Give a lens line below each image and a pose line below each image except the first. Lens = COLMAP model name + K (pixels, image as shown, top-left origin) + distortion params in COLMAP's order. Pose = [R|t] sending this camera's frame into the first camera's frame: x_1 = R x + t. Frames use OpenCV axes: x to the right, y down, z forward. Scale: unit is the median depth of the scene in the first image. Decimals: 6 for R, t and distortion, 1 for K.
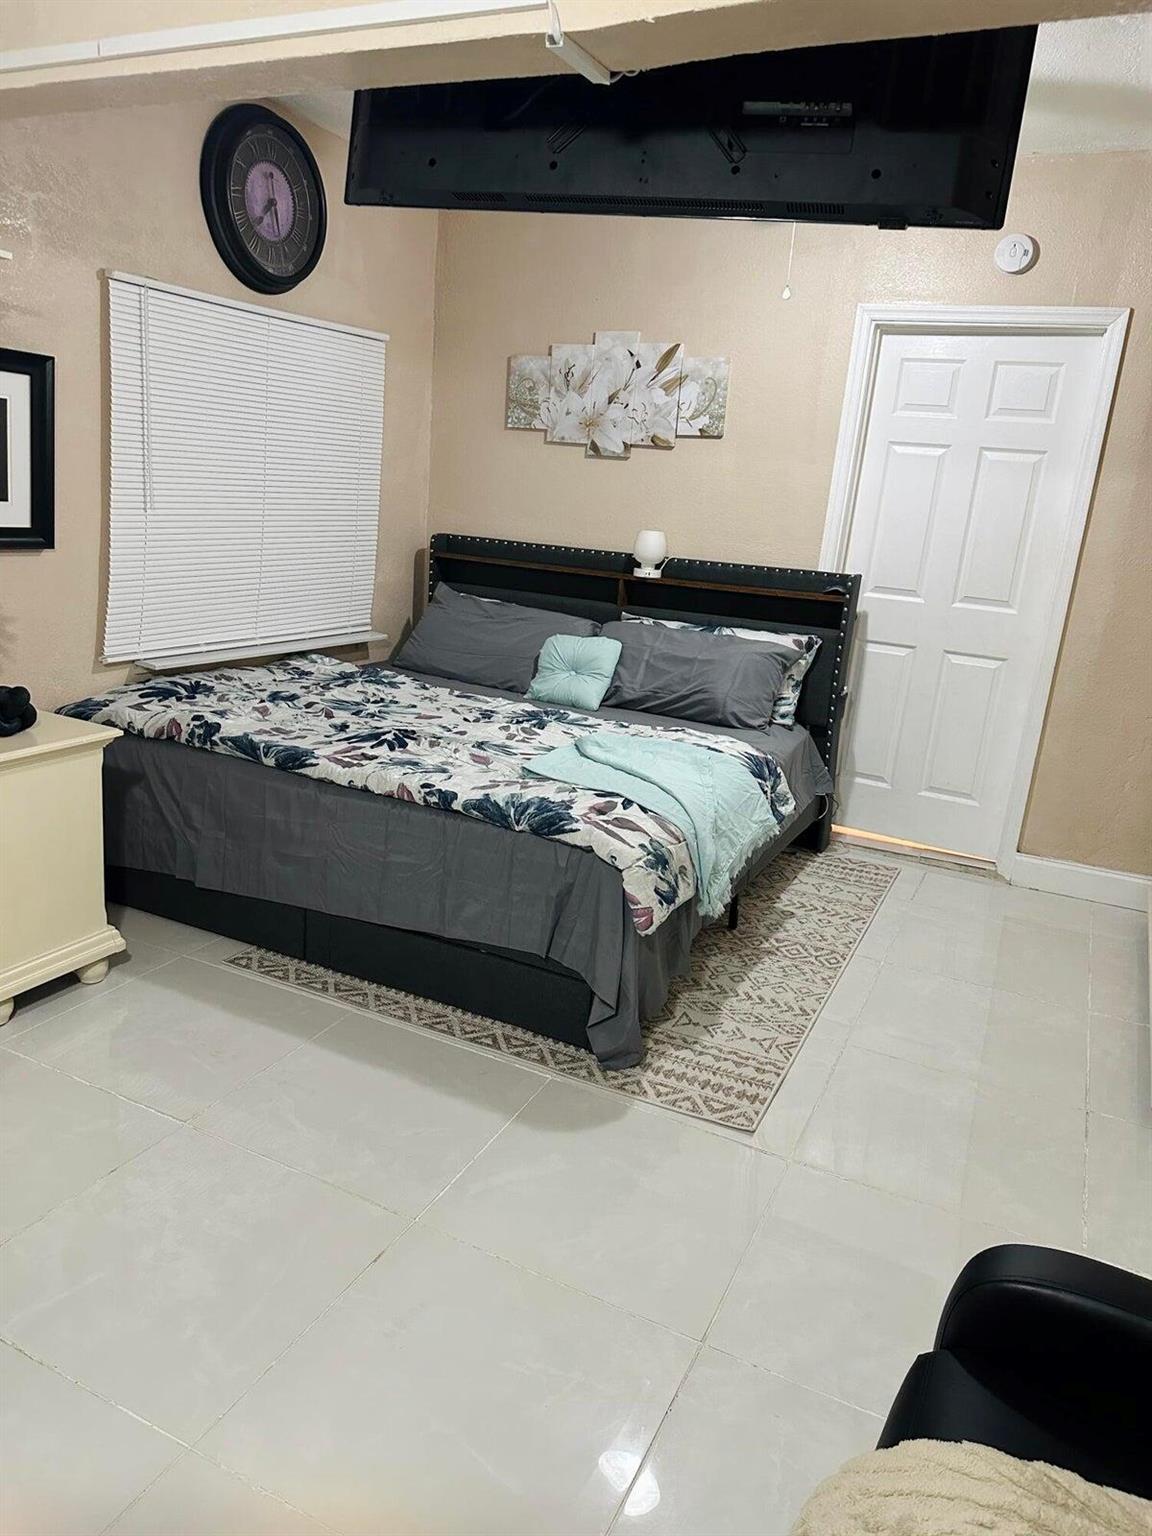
lens RADIAL K [[1078.8, 0, 568.4], [0, 1078.8, 763.7], [0, 0, 1]] dist [0.153962, -0.257929]
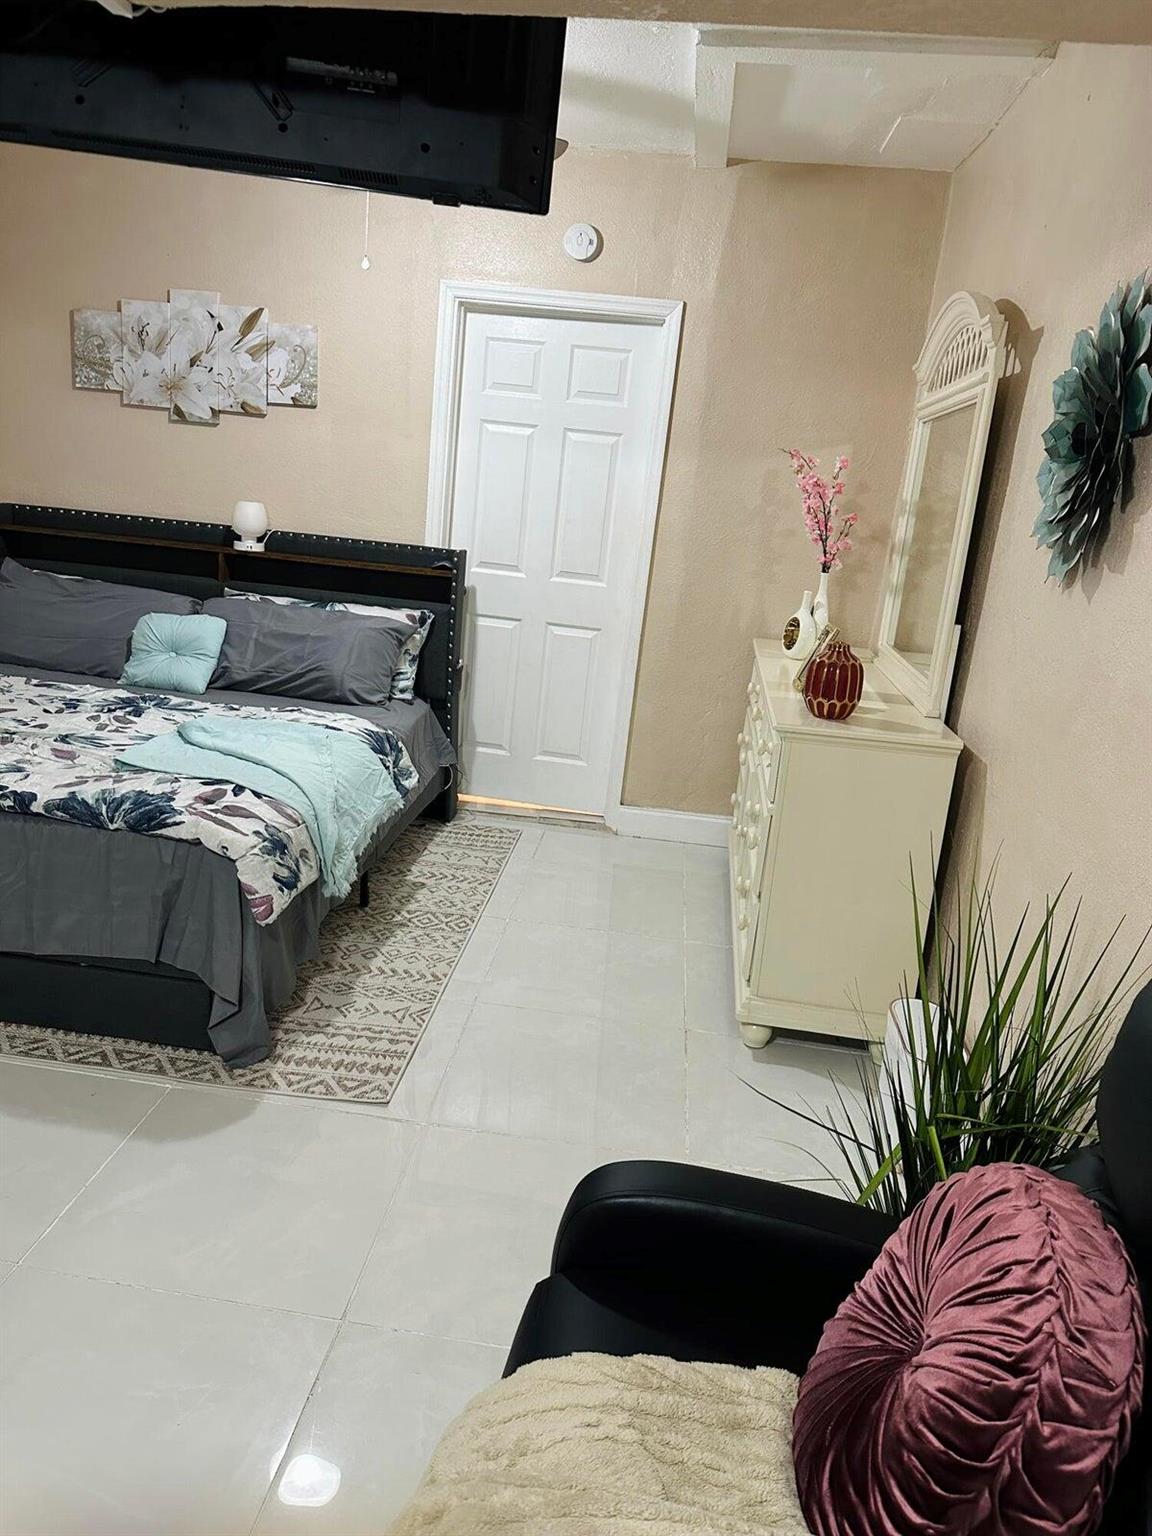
lens RADIAL K [[1075.9, 0, 572.2], [0, 1075.9, 771.8], [0, 0, 1]] dist [0.195111, -0.421349]
pose [[0.942905, -0.074866, 0.324538, 0.018427], [0.065535, 0.997064, 0.039603, 0.001965], [-0.326550, -0.016073, 0.945043, -0.003123]]
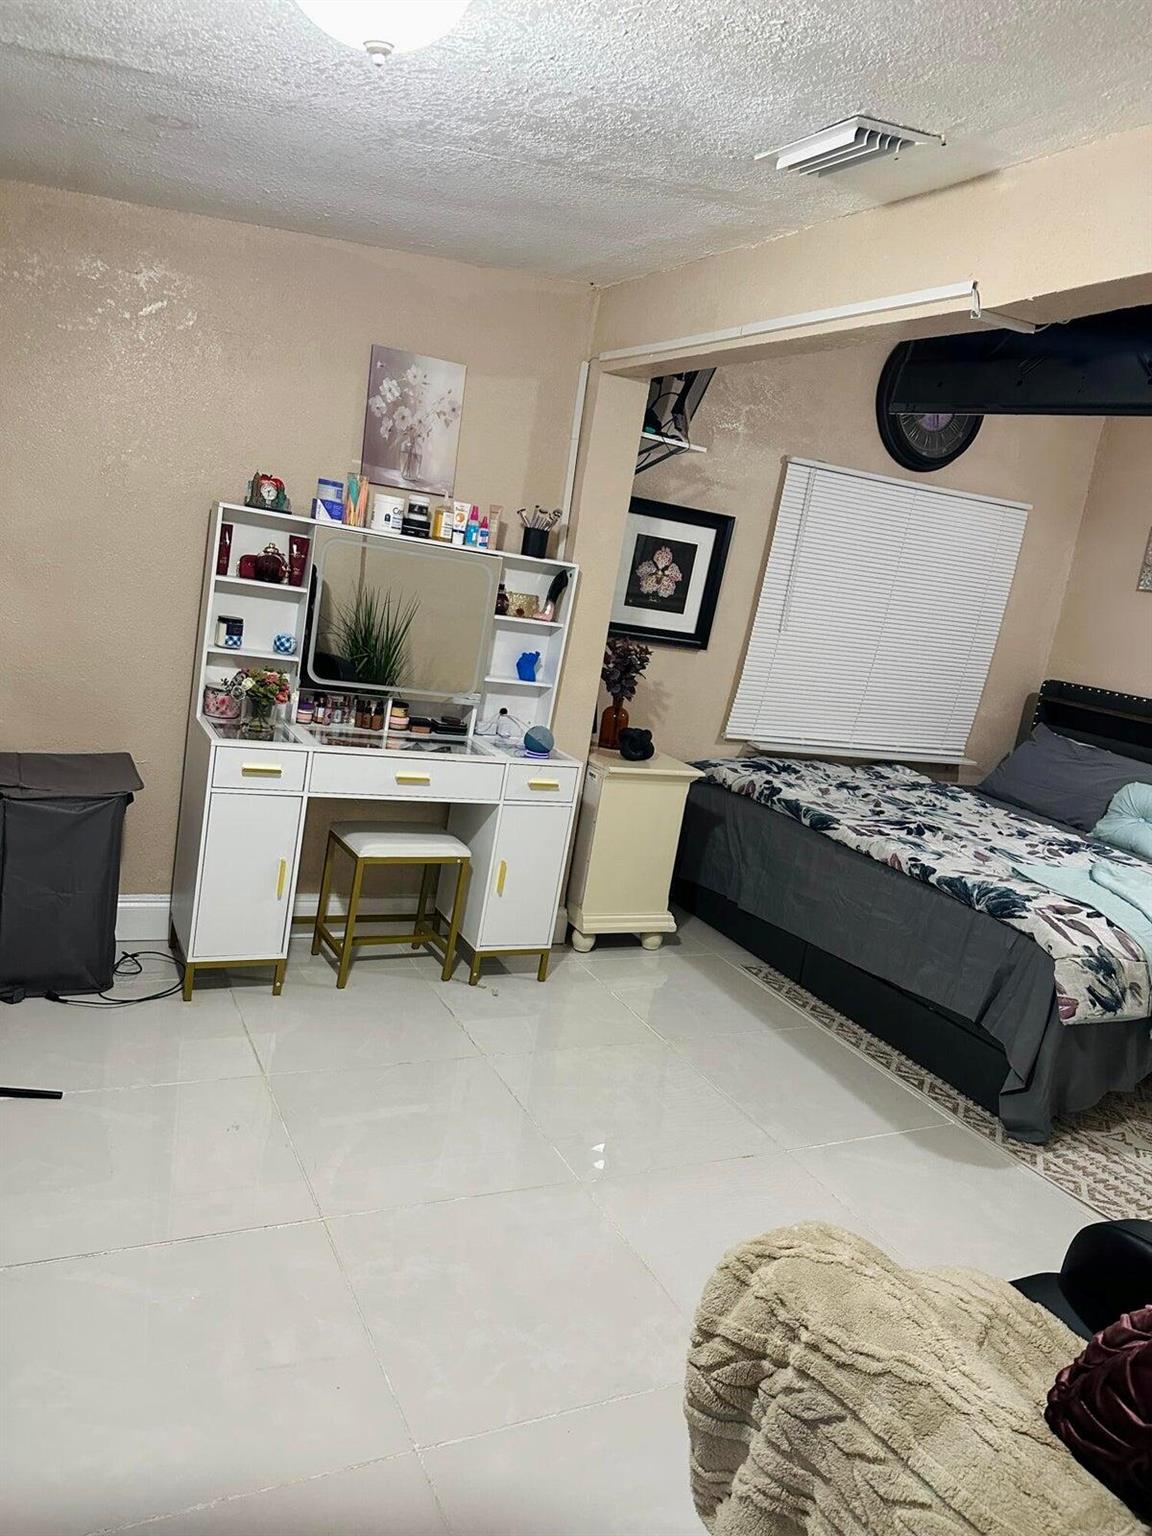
lens RADIAL K [[1078.8, 0, 568.4], [0, 1078.8, 763.7], [0, 0, 1]] dist [0.153962, -0.257929]
pose [[0.794880, 0.157218, -0.586045, 0.226603], [-0.238524, 0.969055, -0.063553, 0.075624], [0.557918, 0.190302, 0.807783, -0.184316]]
